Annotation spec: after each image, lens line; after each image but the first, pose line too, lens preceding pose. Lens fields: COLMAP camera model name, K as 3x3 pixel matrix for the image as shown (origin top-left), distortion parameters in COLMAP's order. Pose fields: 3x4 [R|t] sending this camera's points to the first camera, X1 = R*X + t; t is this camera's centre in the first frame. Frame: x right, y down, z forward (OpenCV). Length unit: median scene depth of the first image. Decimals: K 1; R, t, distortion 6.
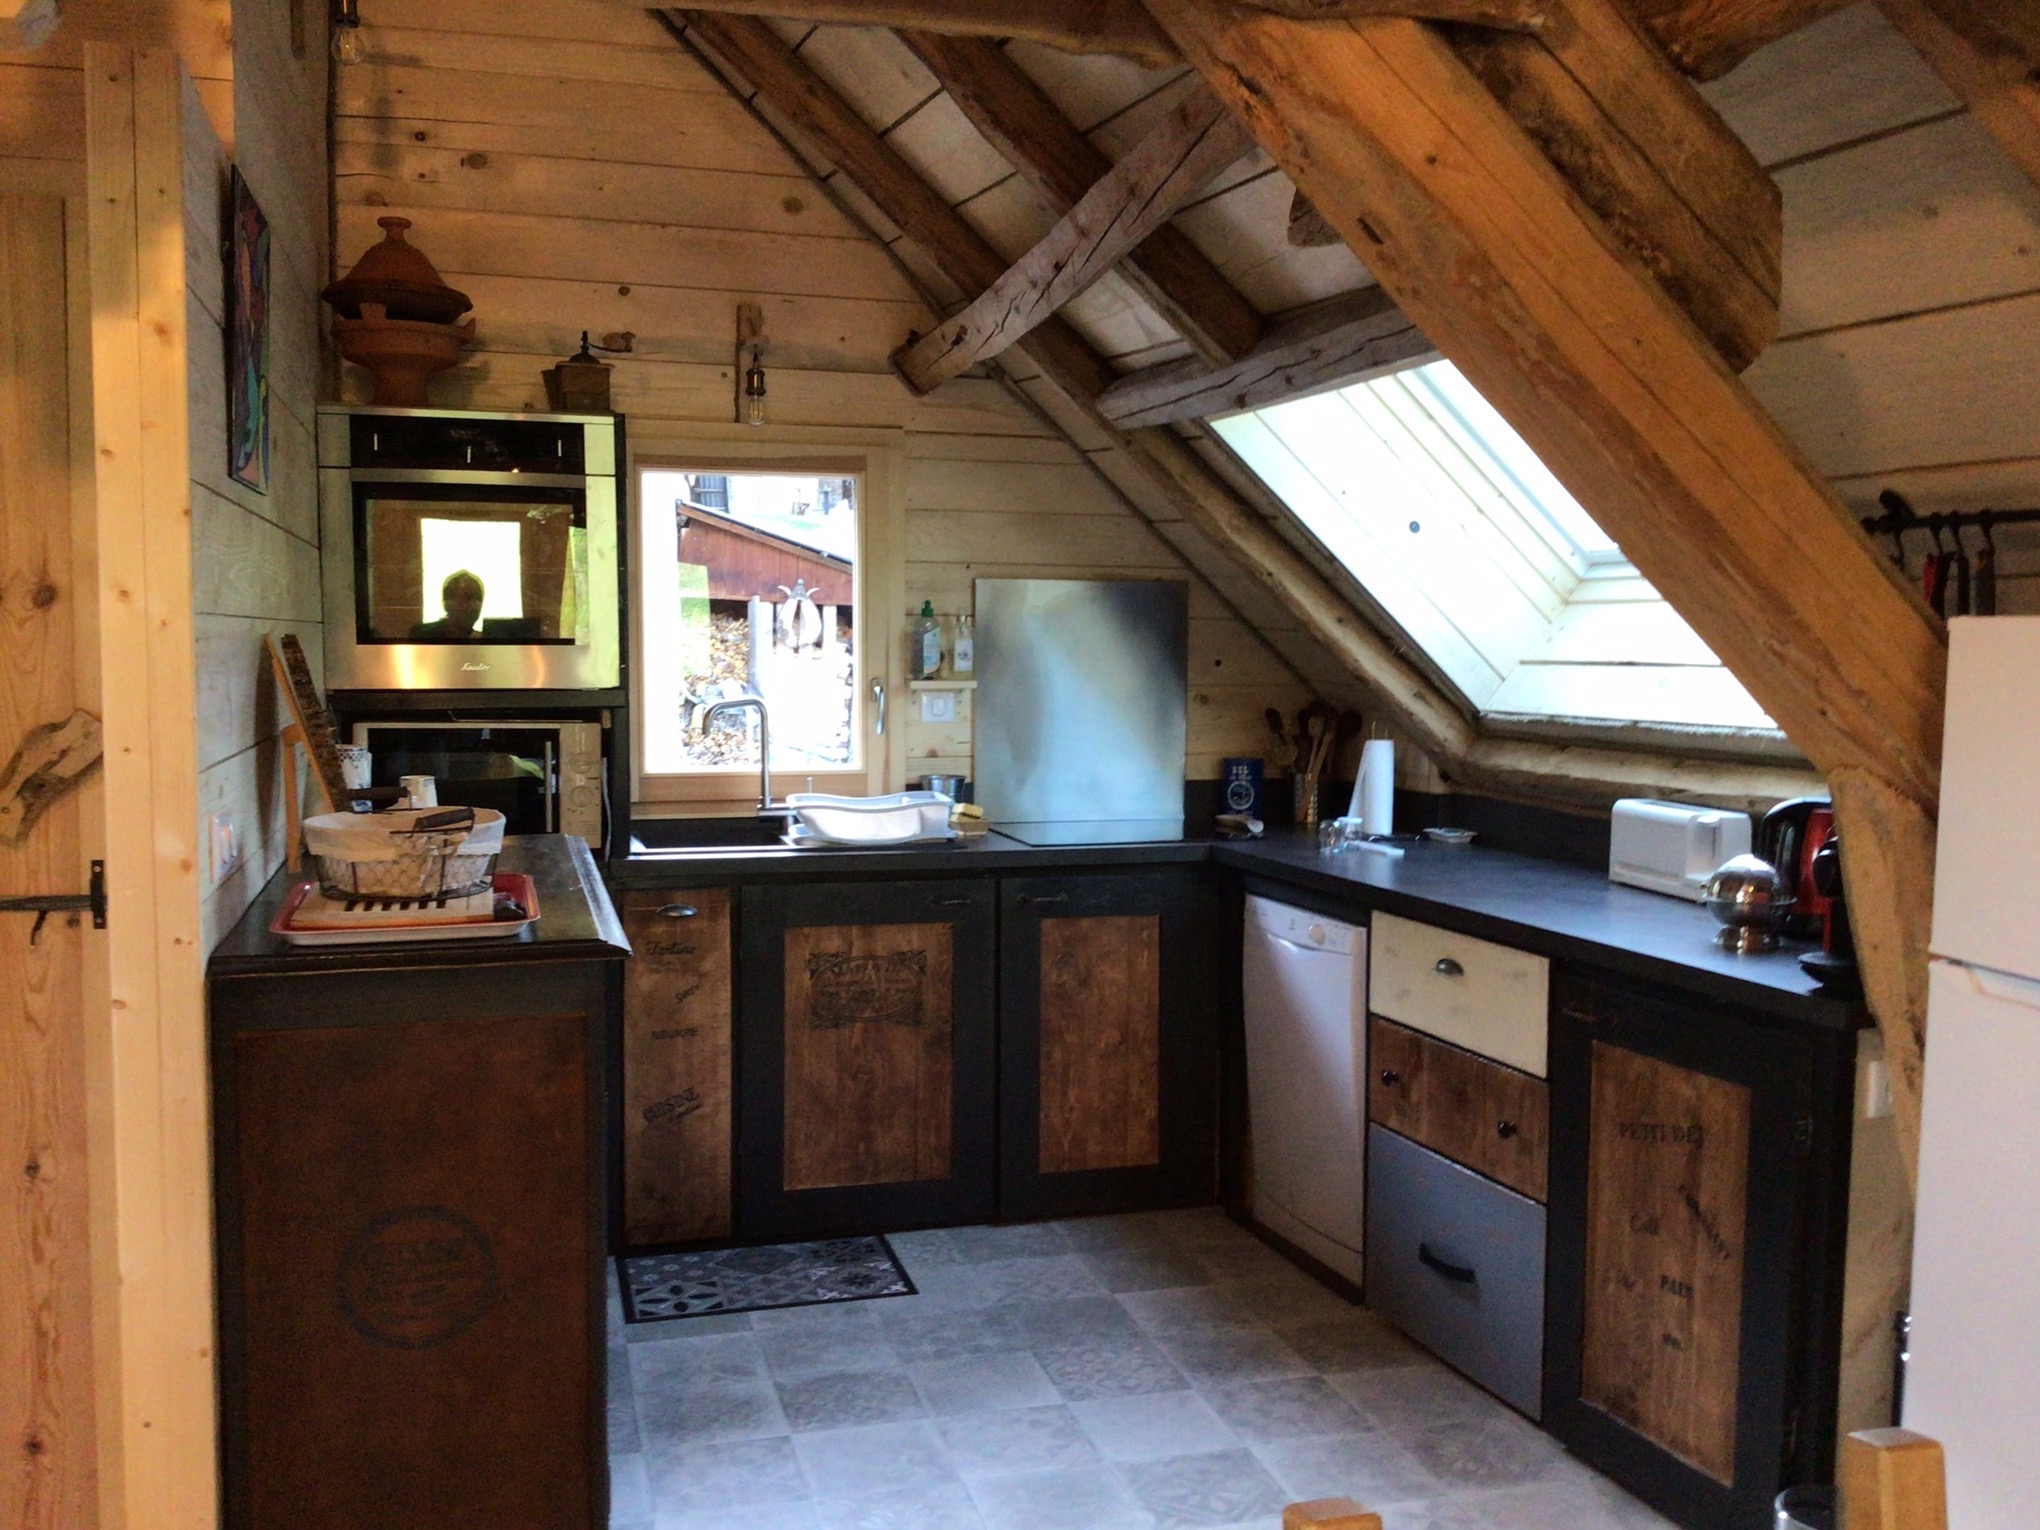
lens RADIAL K [[1846.0, 0, 1025.6], [0, 1846.0, 780.2], [0, 0, 1]] dist [0.080779, -0.112892]
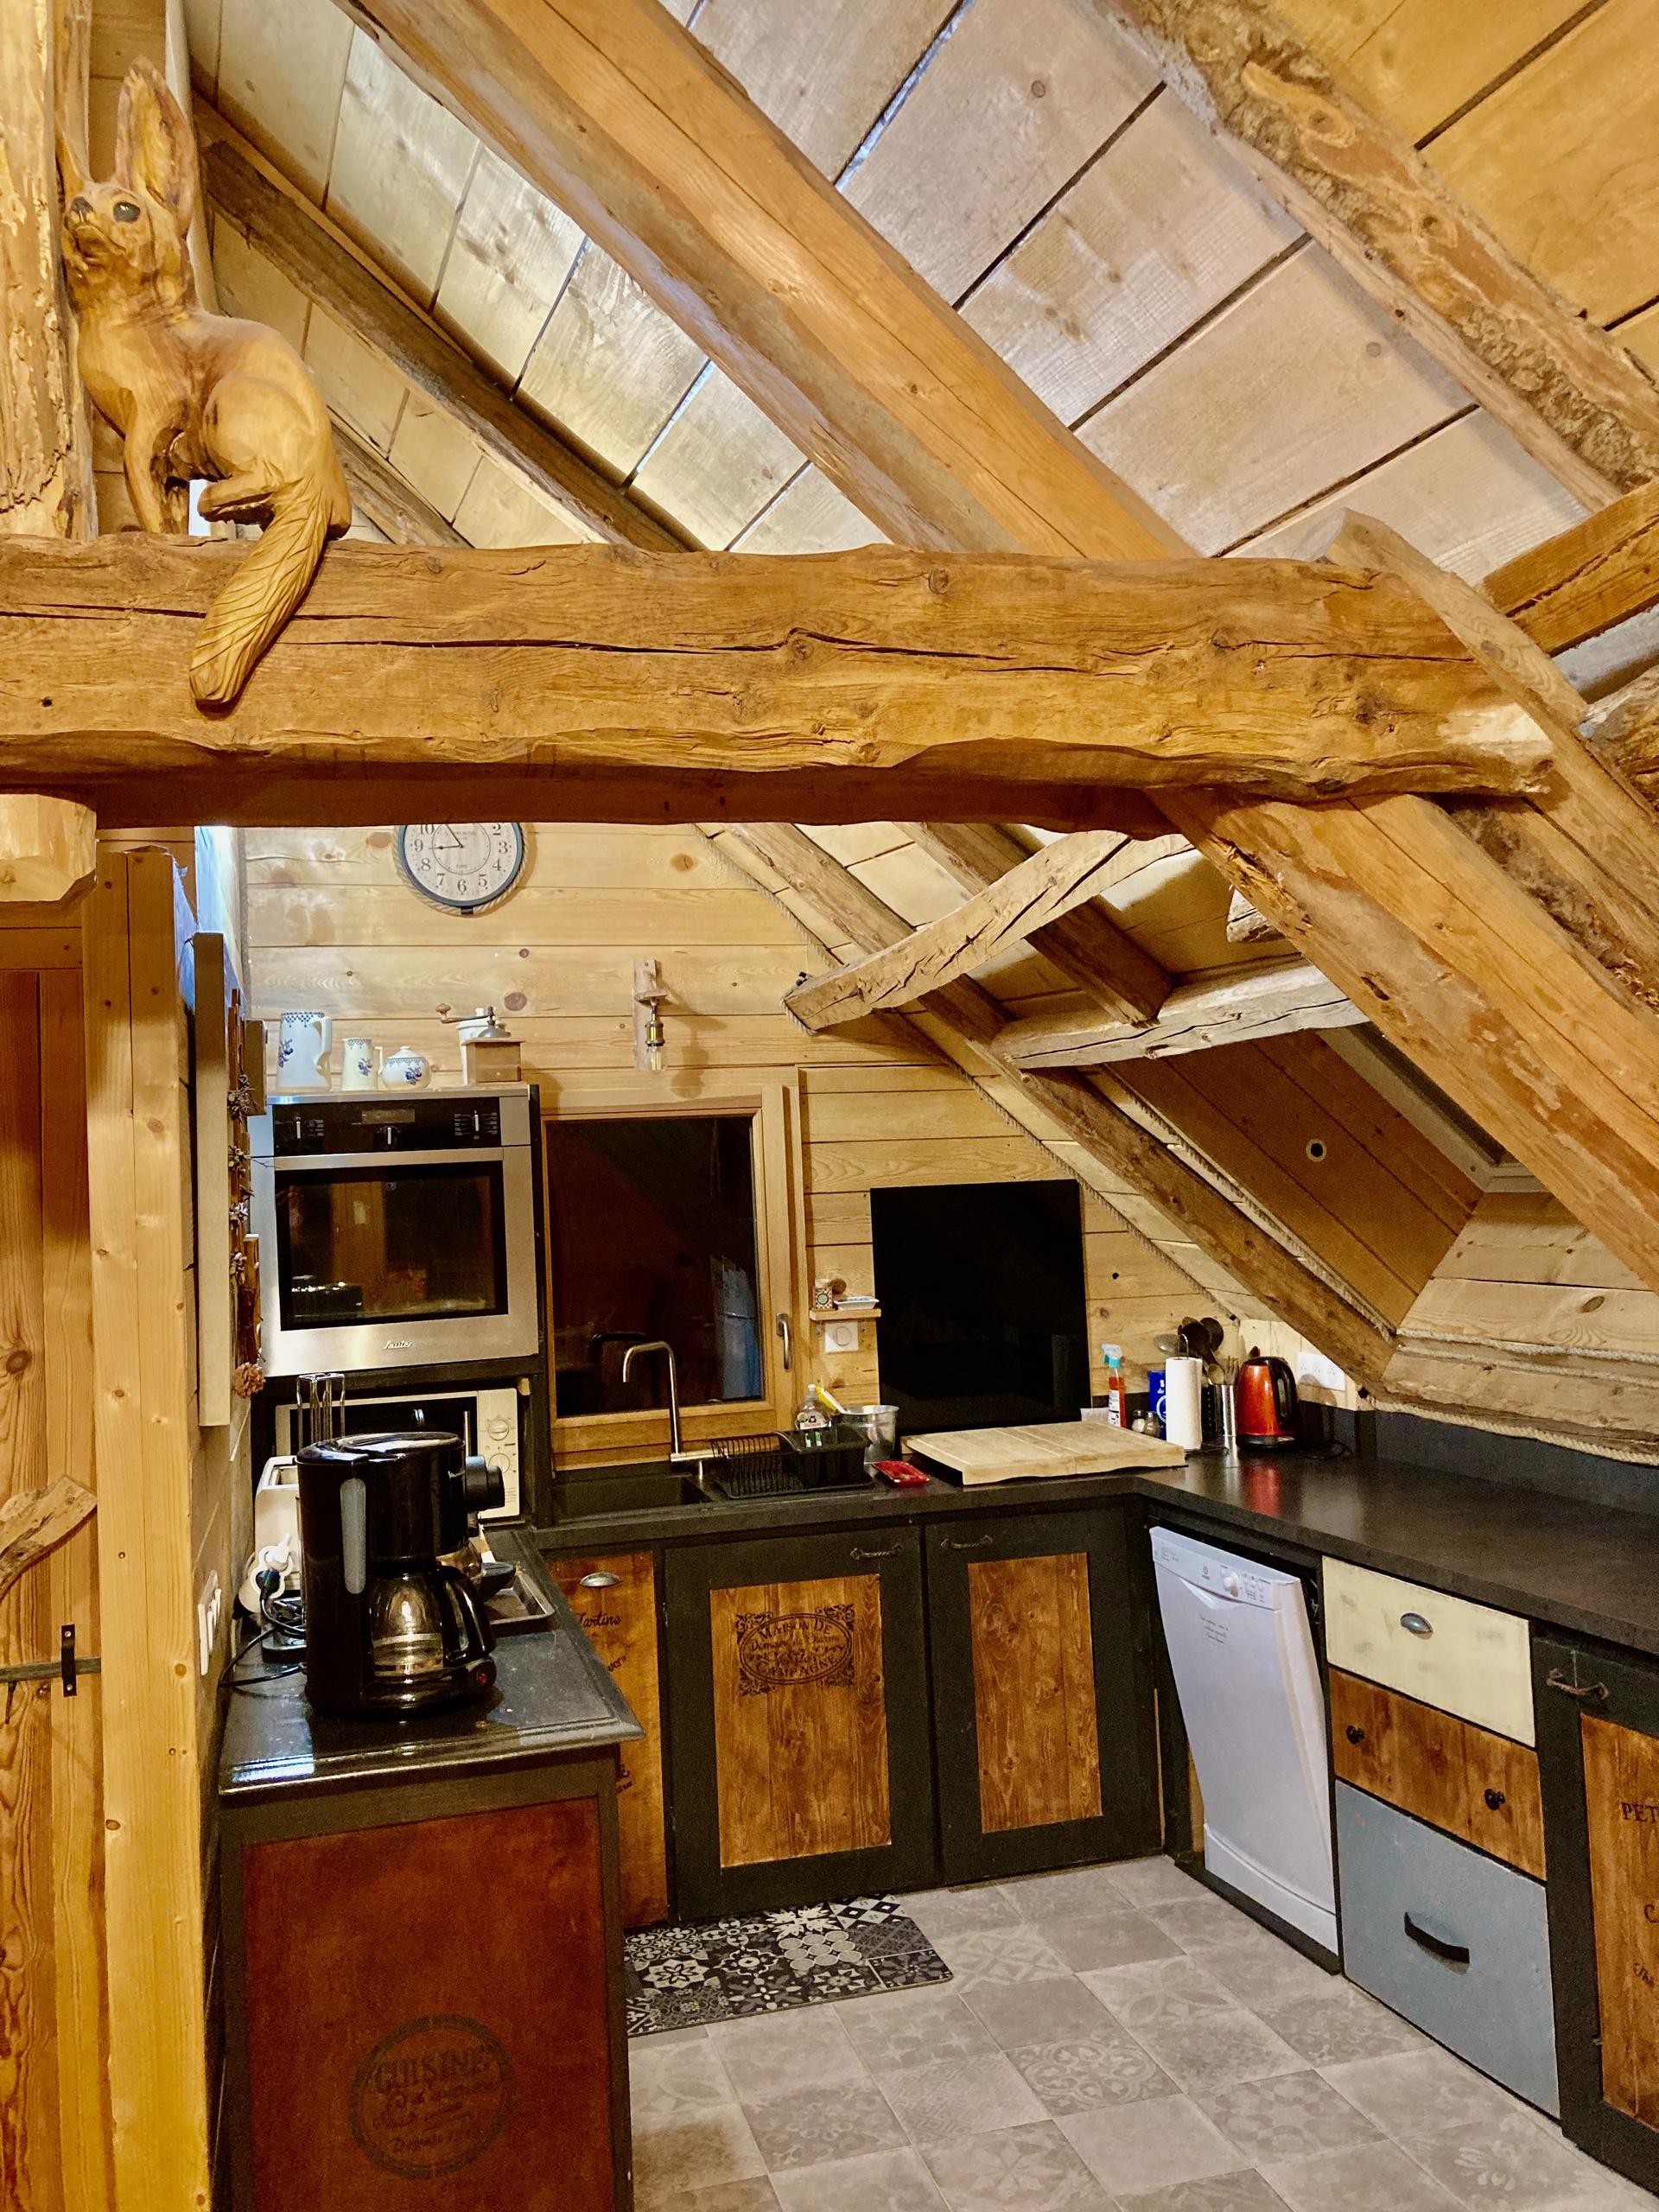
lens RADIAL K [[1822.0, 0, 833.0], [0, 1822.0, 1103.0], [0, 0, 1]] dist [0.003647, 0.006106]
pose [[0.998729, -0.050303, -0.003049, -0.056885], [0.049626, 0.992219, -0.114190, -0.072506], [0.008769, 0.113894, 0.993454, 0.015452]]
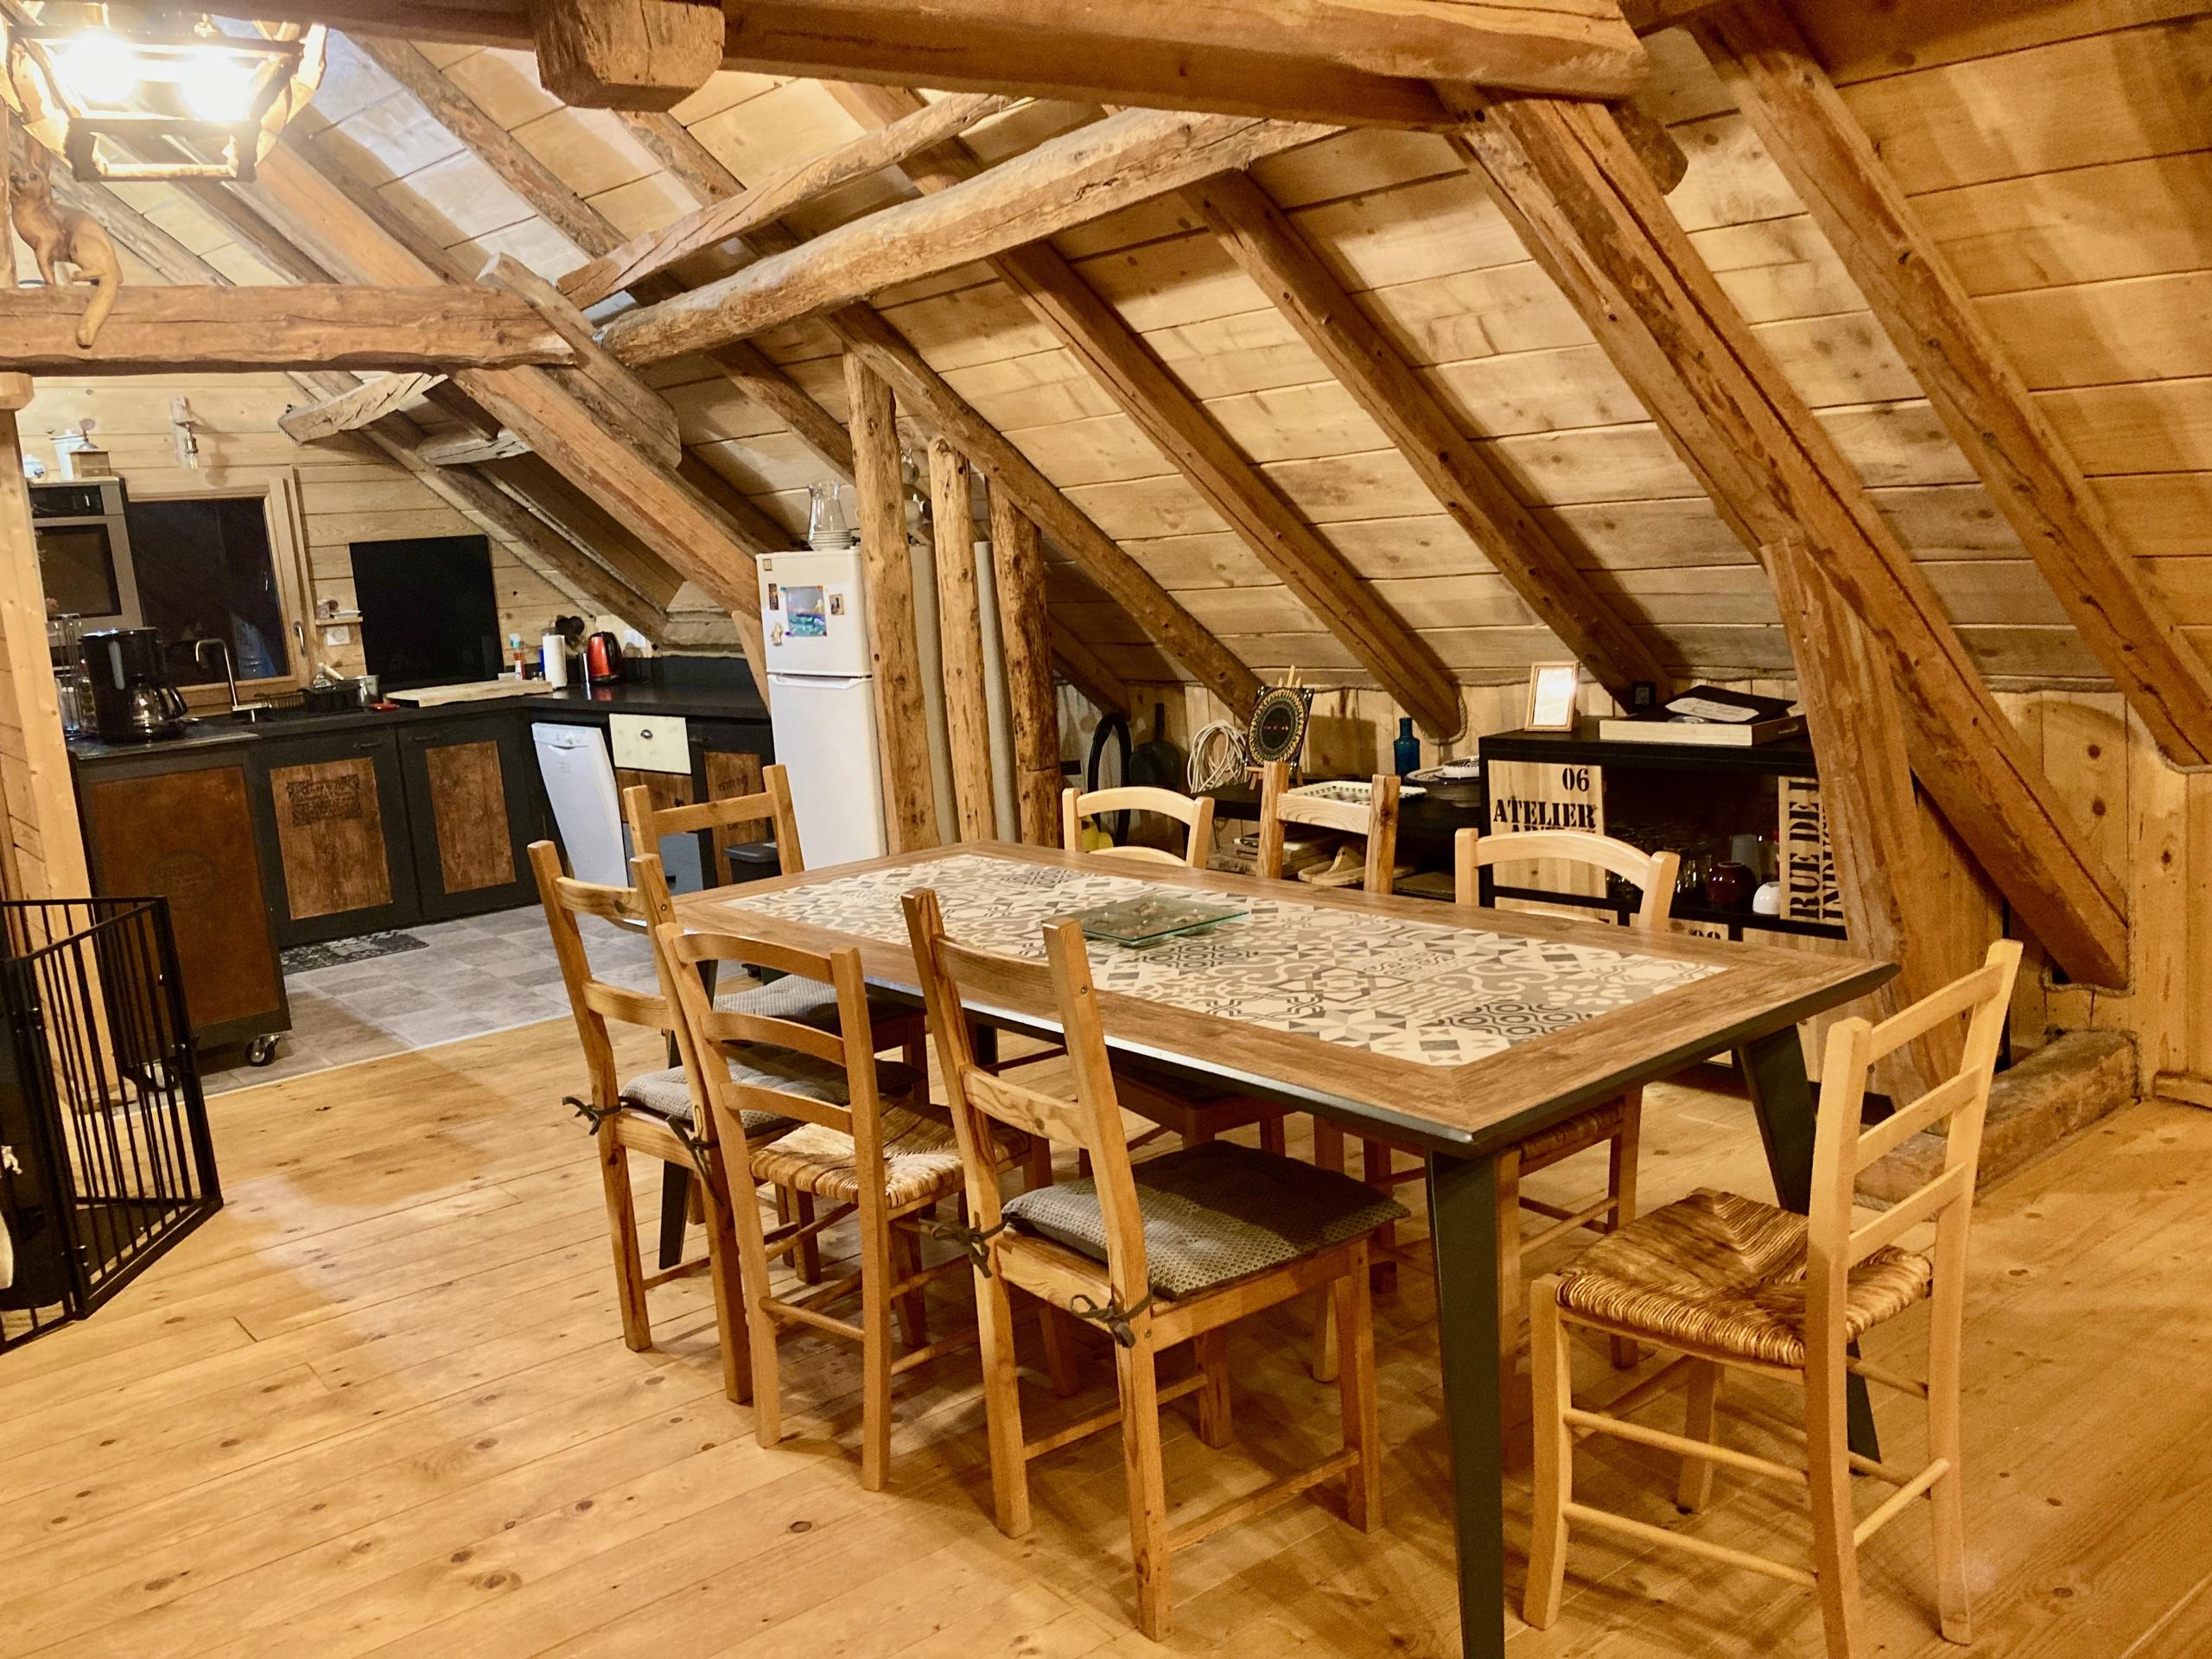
lens RADIAL K [[1822.0, 0, 1108.5], [0, 1822.0, 821.1], [0, 0, 1]] dist [0.003647, 0.006106]
pose [[0.918745, -0.135468, 0.370886, -0.055623], [0.109551, 0.989882, 0.090183, 0.068707], [-0.379350, -0.042224, 0.924289, -0.996537]]
